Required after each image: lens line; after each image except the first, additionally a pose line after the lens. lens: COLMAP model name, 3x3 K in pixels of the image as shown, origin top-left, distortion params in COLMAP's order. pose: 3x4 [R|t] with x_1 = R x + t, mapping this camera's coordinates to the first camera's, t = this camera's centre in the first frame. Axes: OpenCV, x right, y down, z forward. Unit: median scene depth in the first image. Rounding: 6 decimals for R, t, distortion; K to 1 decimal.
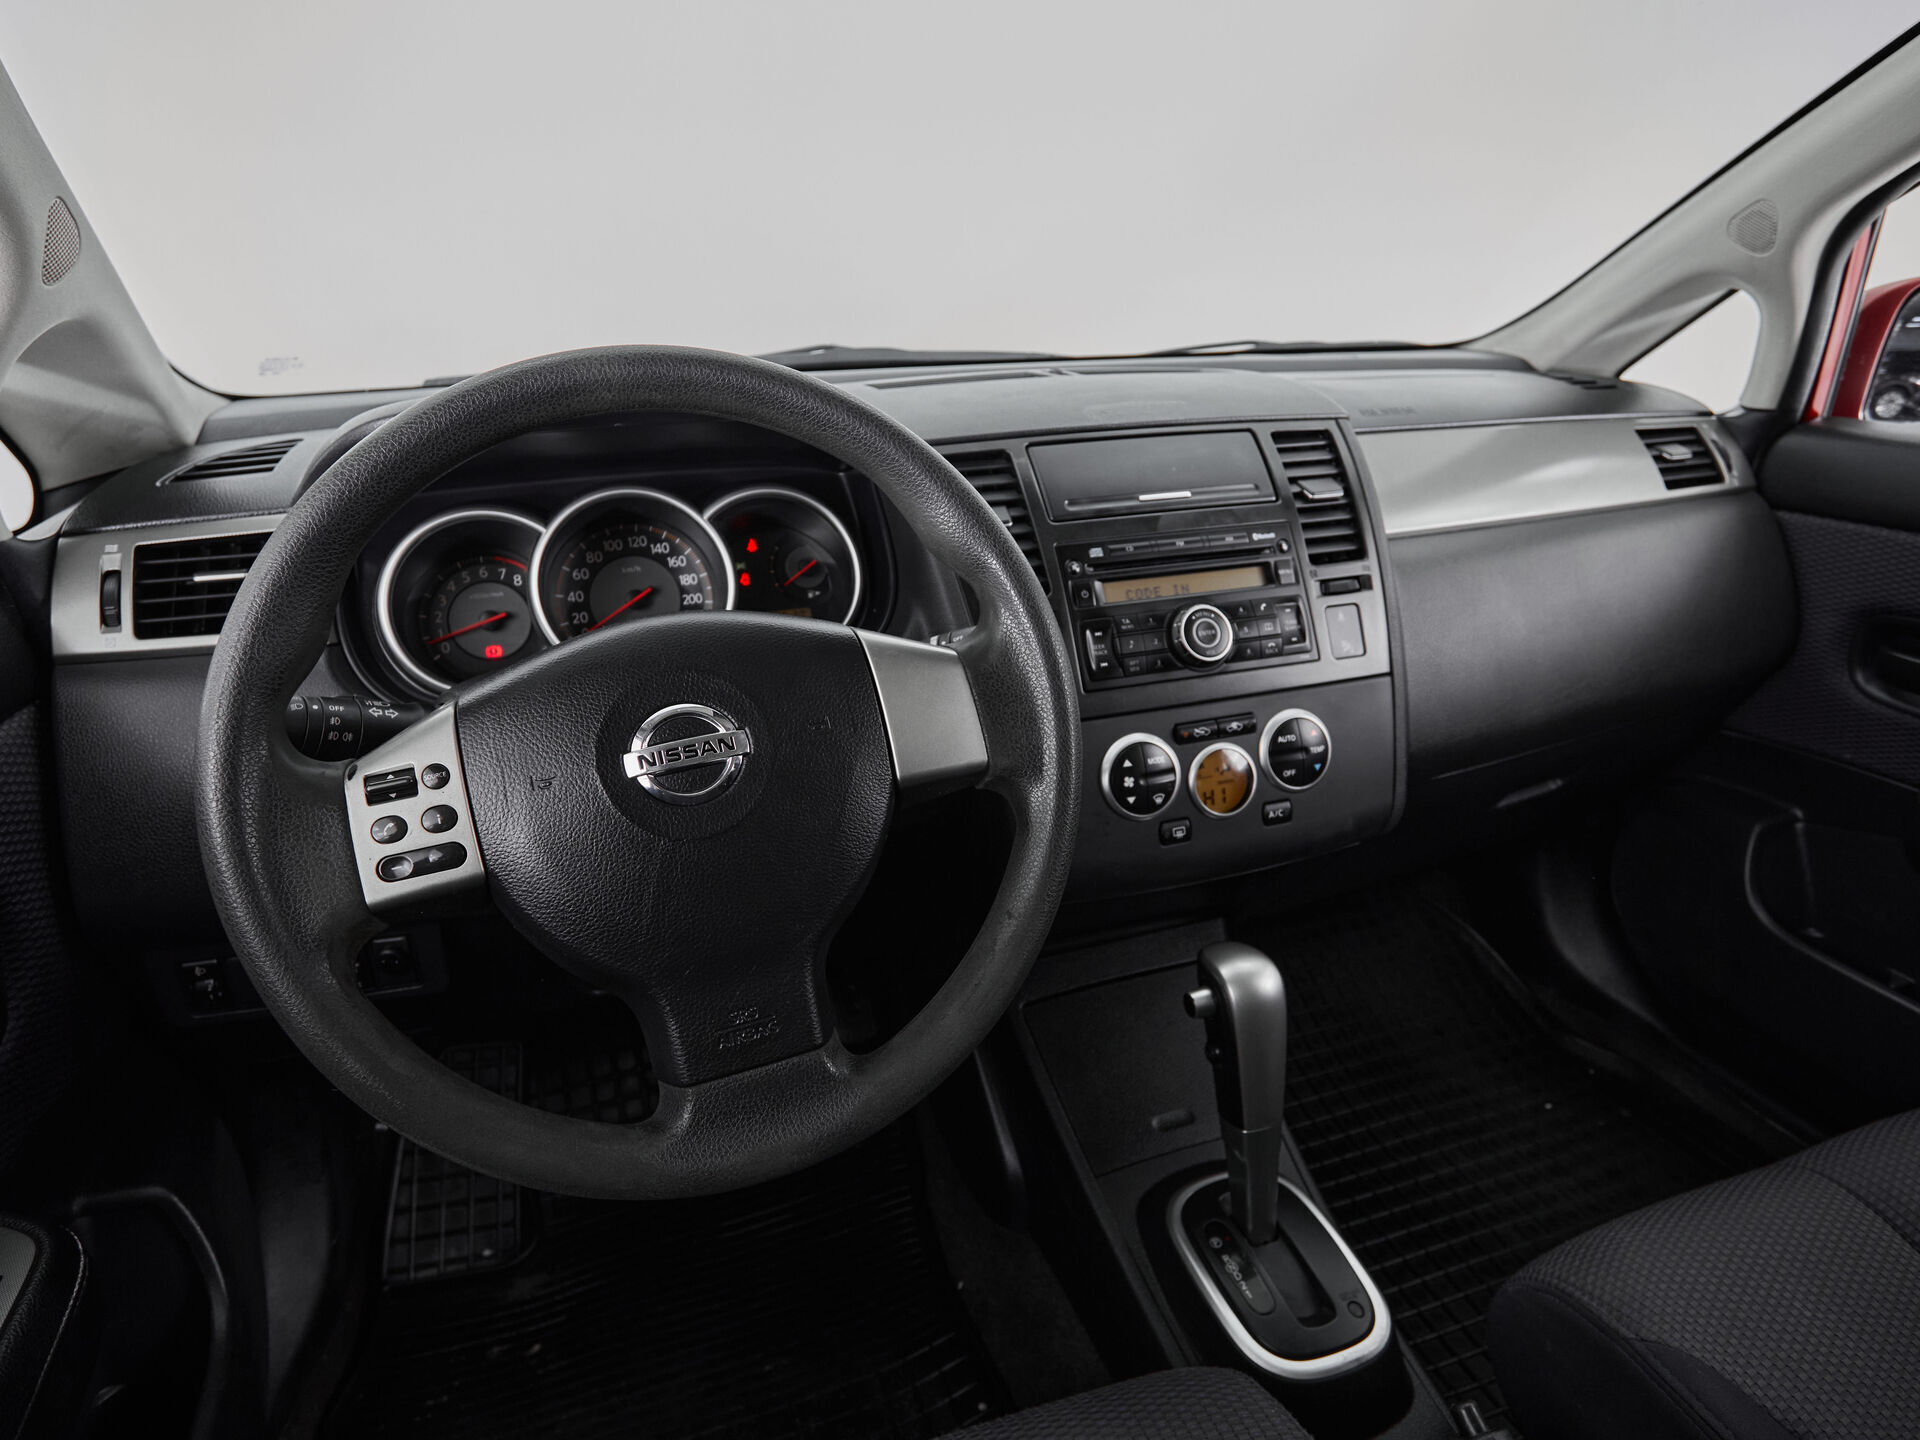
lens RADIAL K [[1099.8, 0, 960.0], [0, 1099.8, 720.0], [0, 0, 1]] dist [0.000616, -0.000442]
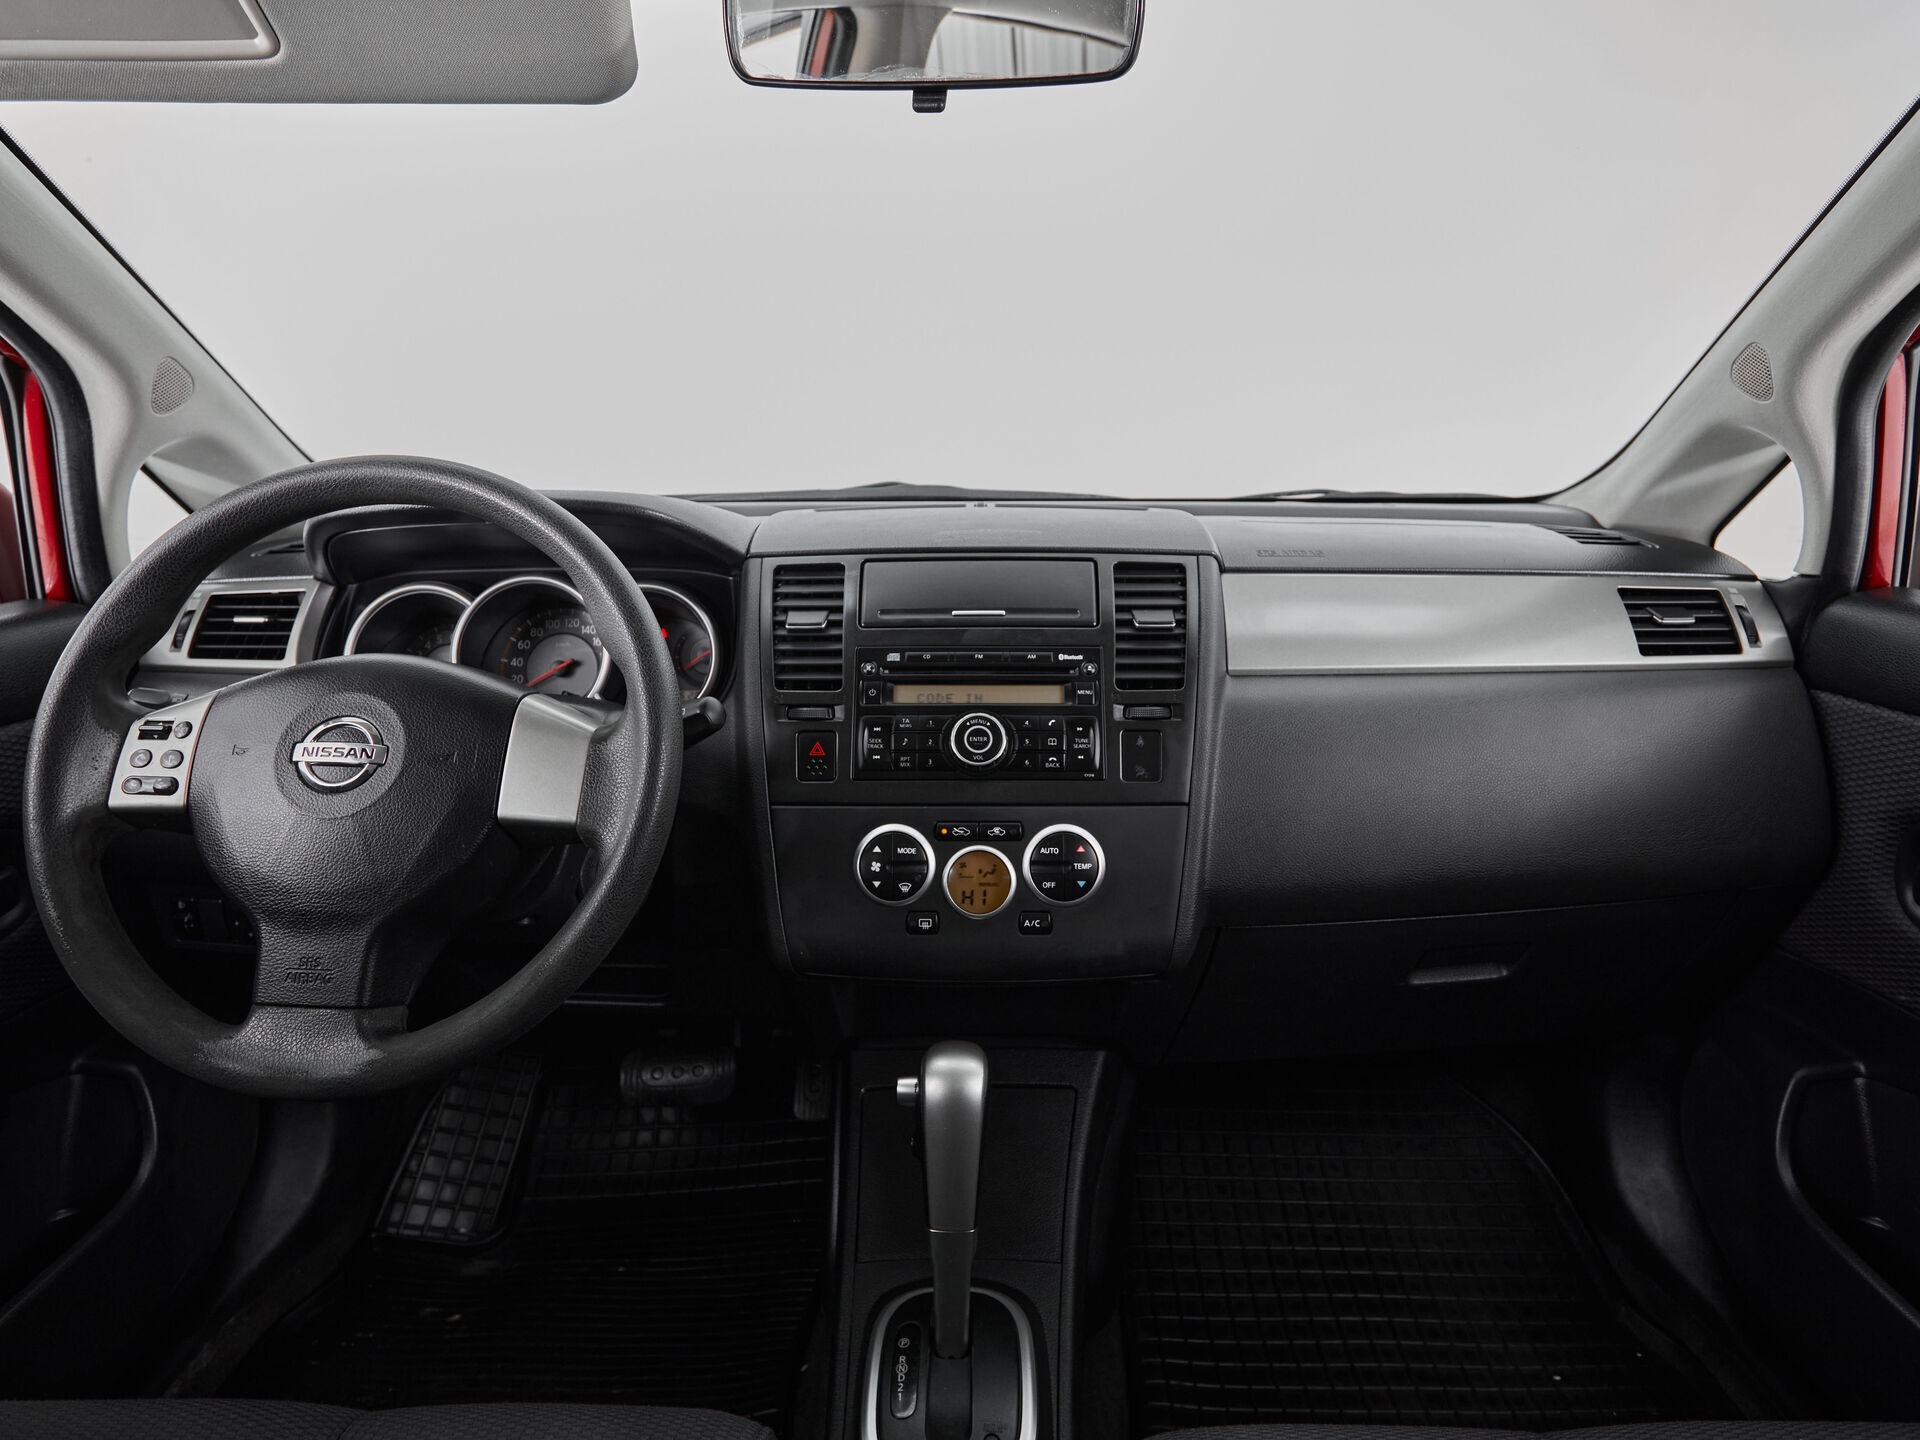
lens RADIAL K [[1099.8, 0, 960.0], [0, 1099.8, 720.0], [0, 0, 1]] dist [0.000616, -0.000442]
pose [[0.939500, 0.093522, -0.329536, 0.537447], [-0.136607, 0.984492, -0.110065, 0.020919], [0.314132, 0.148423, 0.937706, -0.000910]]
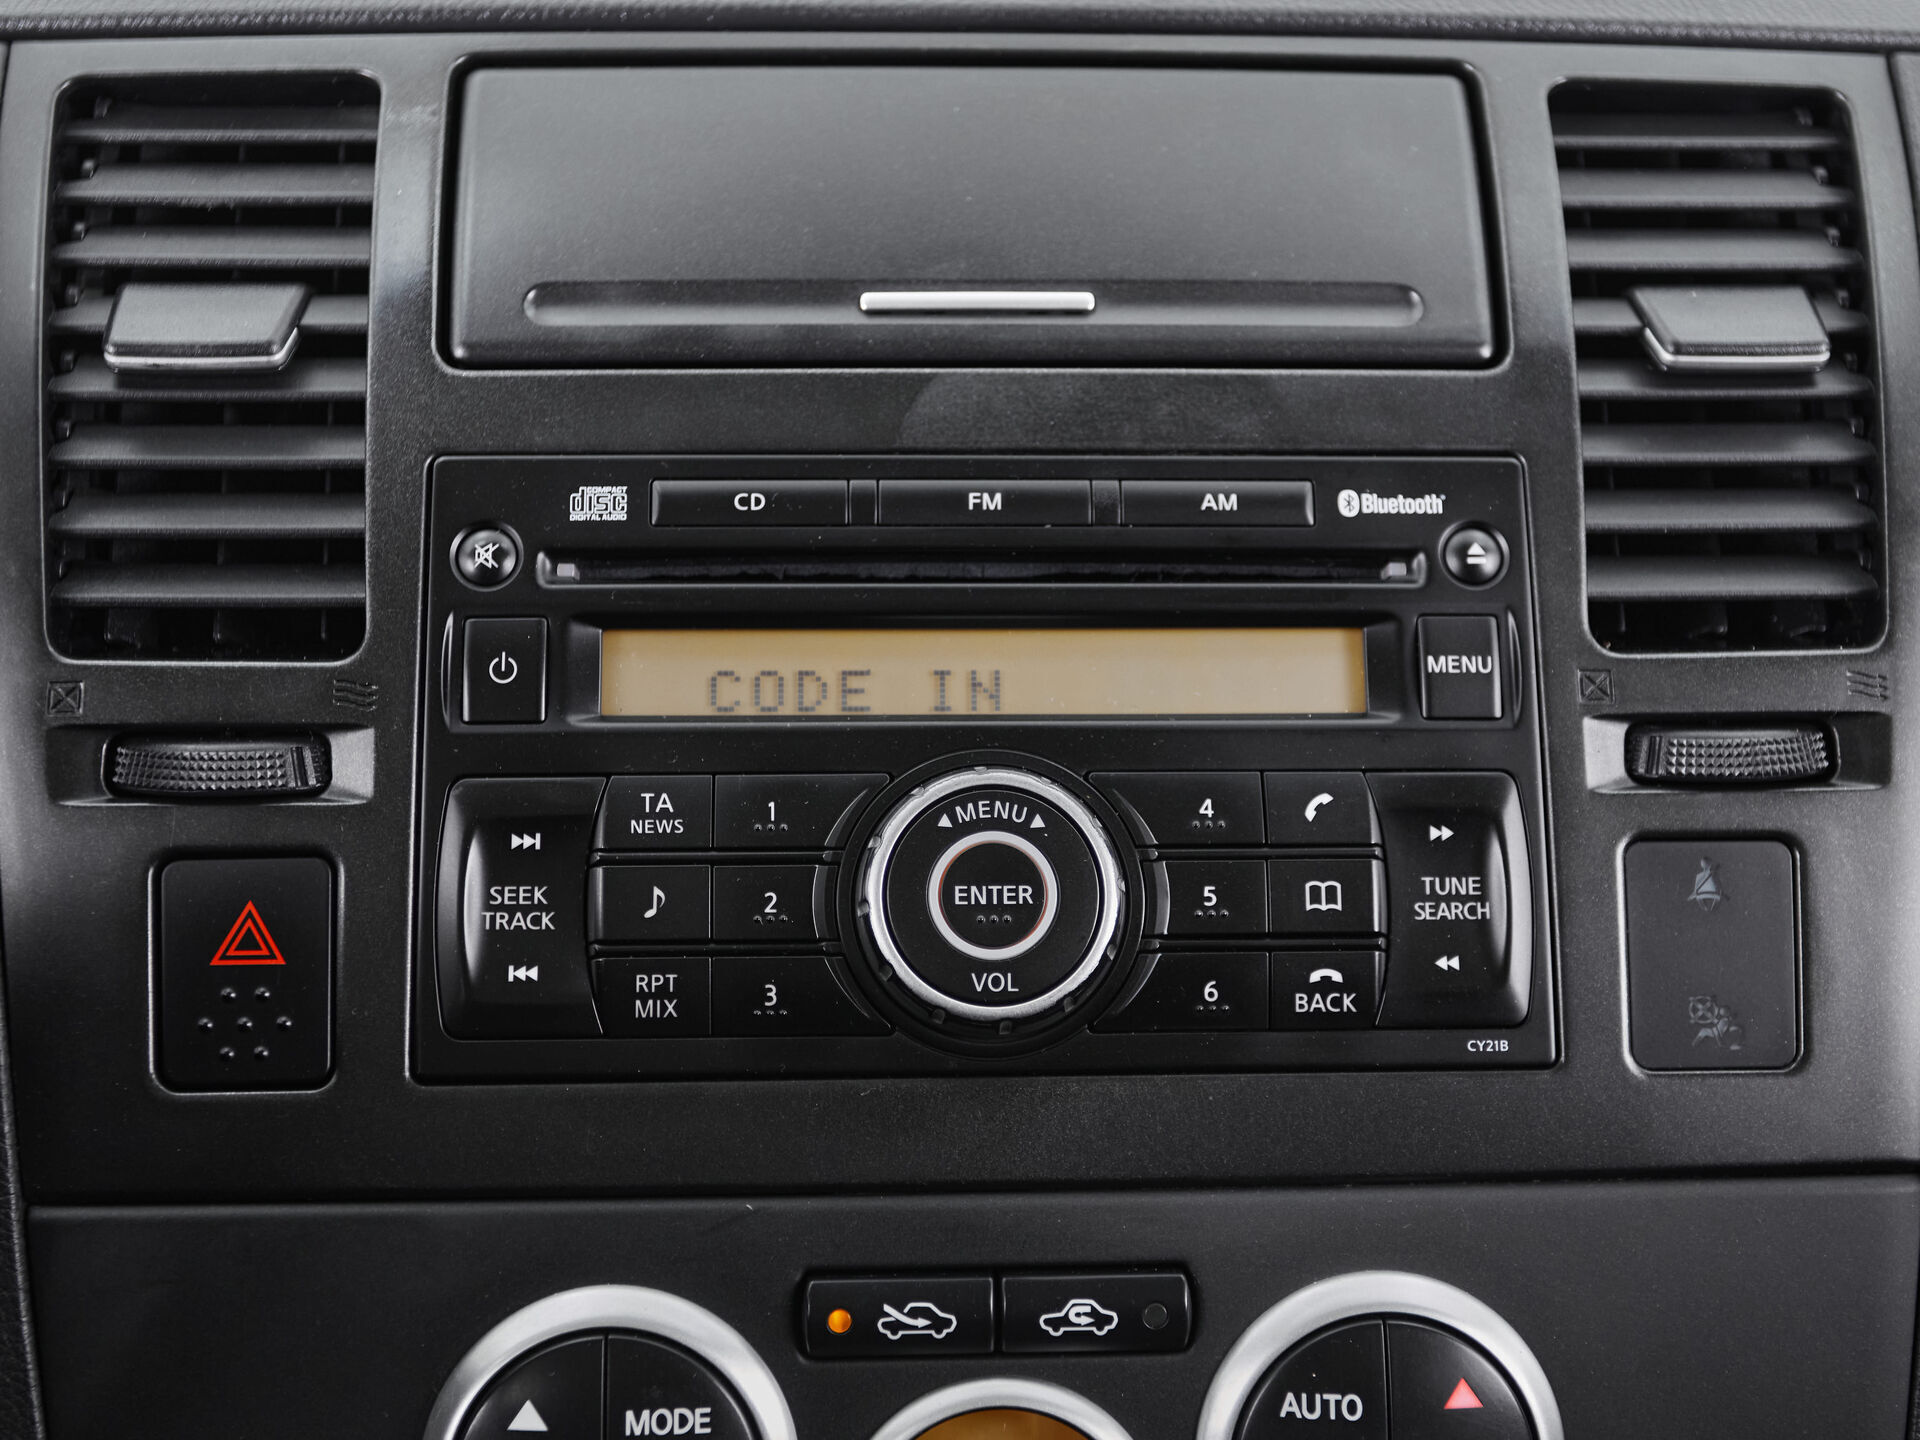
lens RADIAL K [[2487.4, 0, 988.9], [0, 2487.4, 694.2], [0, 0, 1]] dist [0.019685, 0.055049]
pose [[0.961748, 0.114522, -0.248848, 0.337683], [-0.127077, 0.991278, -0.034929, -0.099256], [0.242677, 0.065216, 0.967913, 0.476333]]
